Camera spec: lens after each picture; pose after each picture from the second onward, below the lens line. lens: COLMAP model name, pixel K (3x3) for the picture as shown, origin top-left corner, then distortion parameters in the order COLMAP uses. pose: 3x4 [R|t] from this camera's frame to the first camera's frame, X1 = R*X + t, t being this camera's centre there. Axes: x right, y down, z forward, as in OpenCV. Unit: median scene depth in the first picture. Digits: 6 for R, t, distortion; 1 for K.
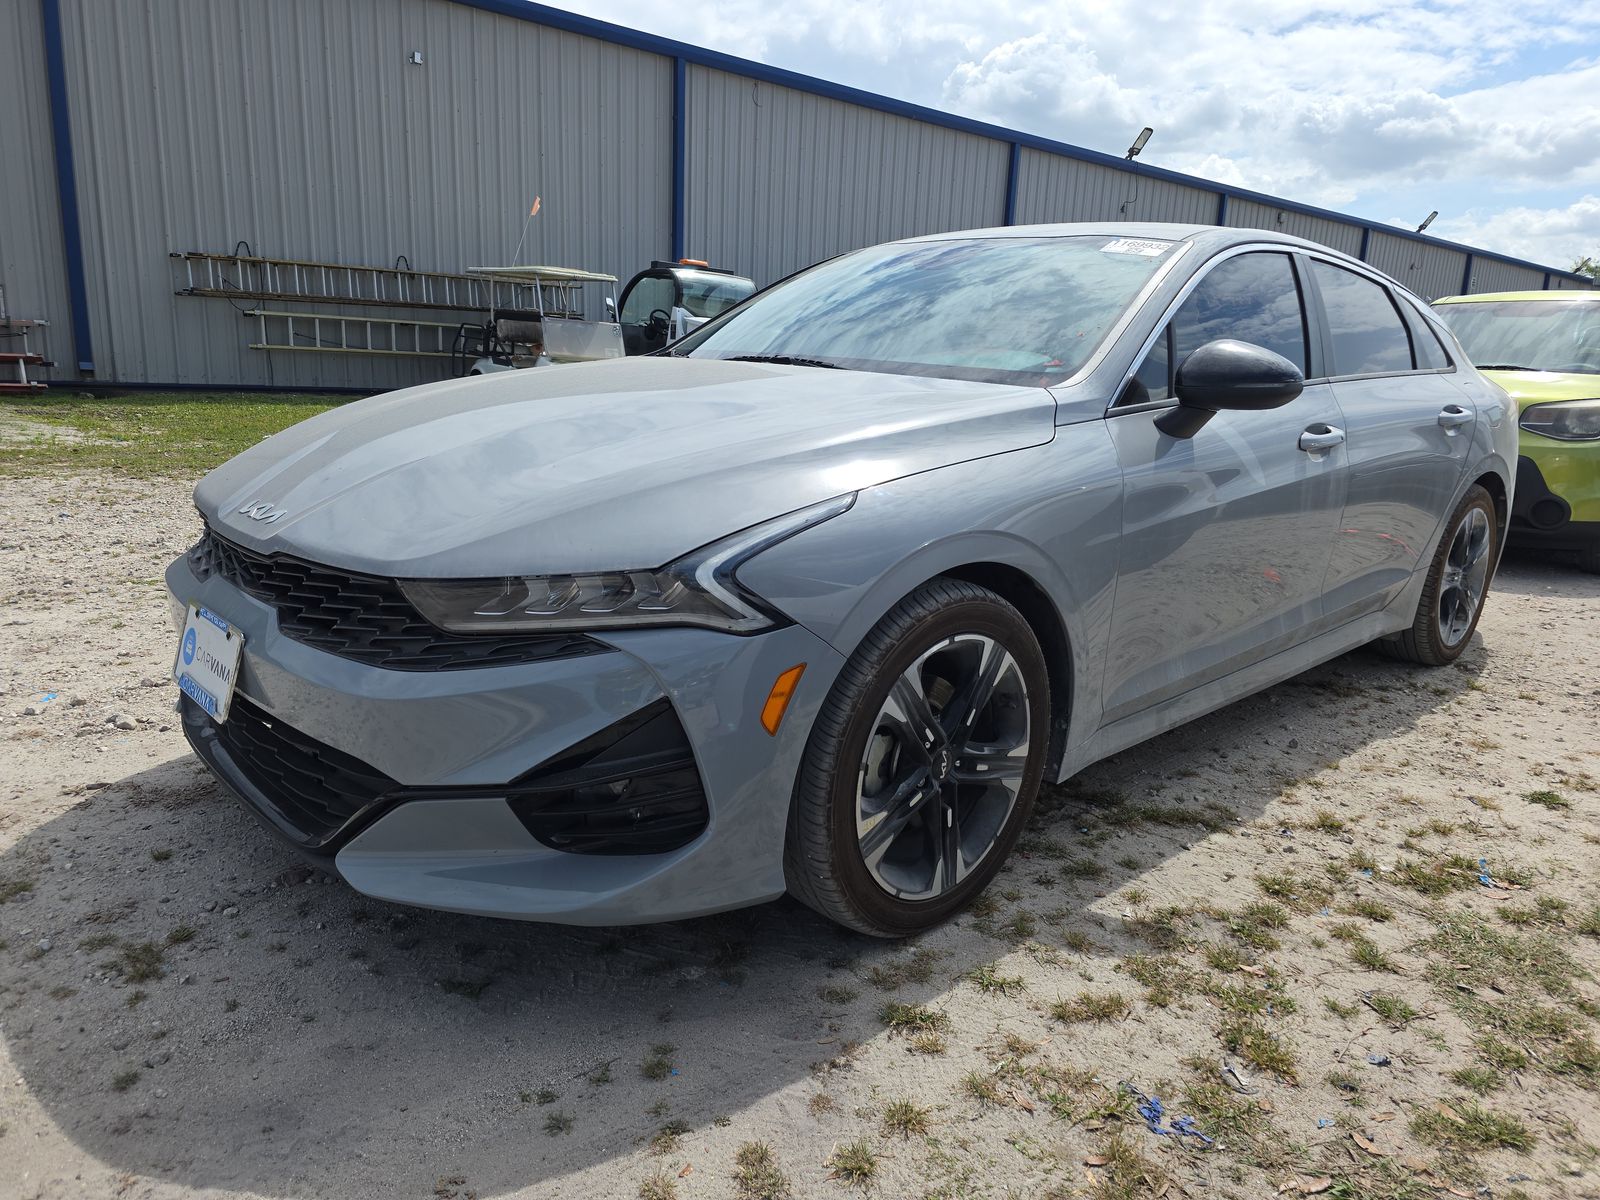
lens RADIAL K [[1111.8, 0, 789.9], [0, 1111.8, 607.6], [0, 0, 1]] dist [0.056065, -0.051108]
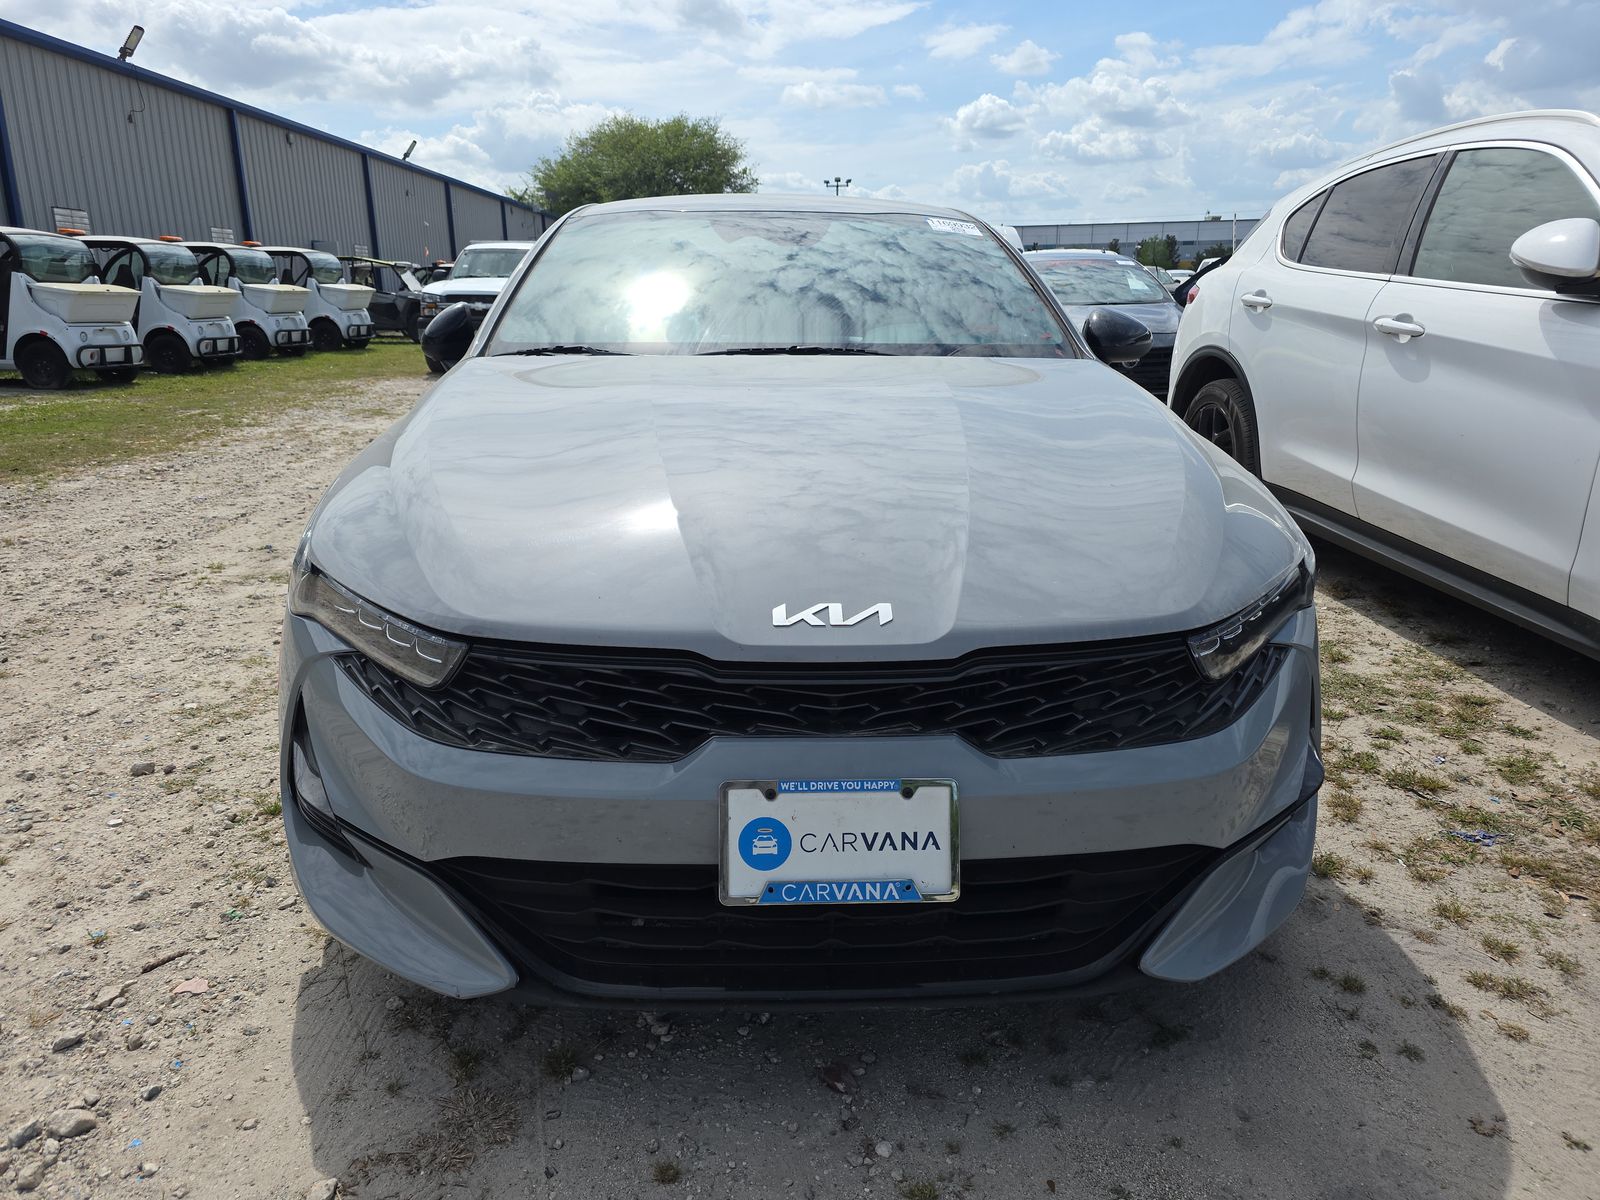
lens RADIAL K [[1119.0, 0, 800.0], [0, 1119.0, 600.0], [0, 0, 1]] dist [0.057165, -0.062058]
pose [[0.622686, -0.249011, 0.741792, -0.711464], [0.203885, 0.966898, 0.153428, -0.153208], [-0.755442, 0.055703, 0.652843, 0.369443]]
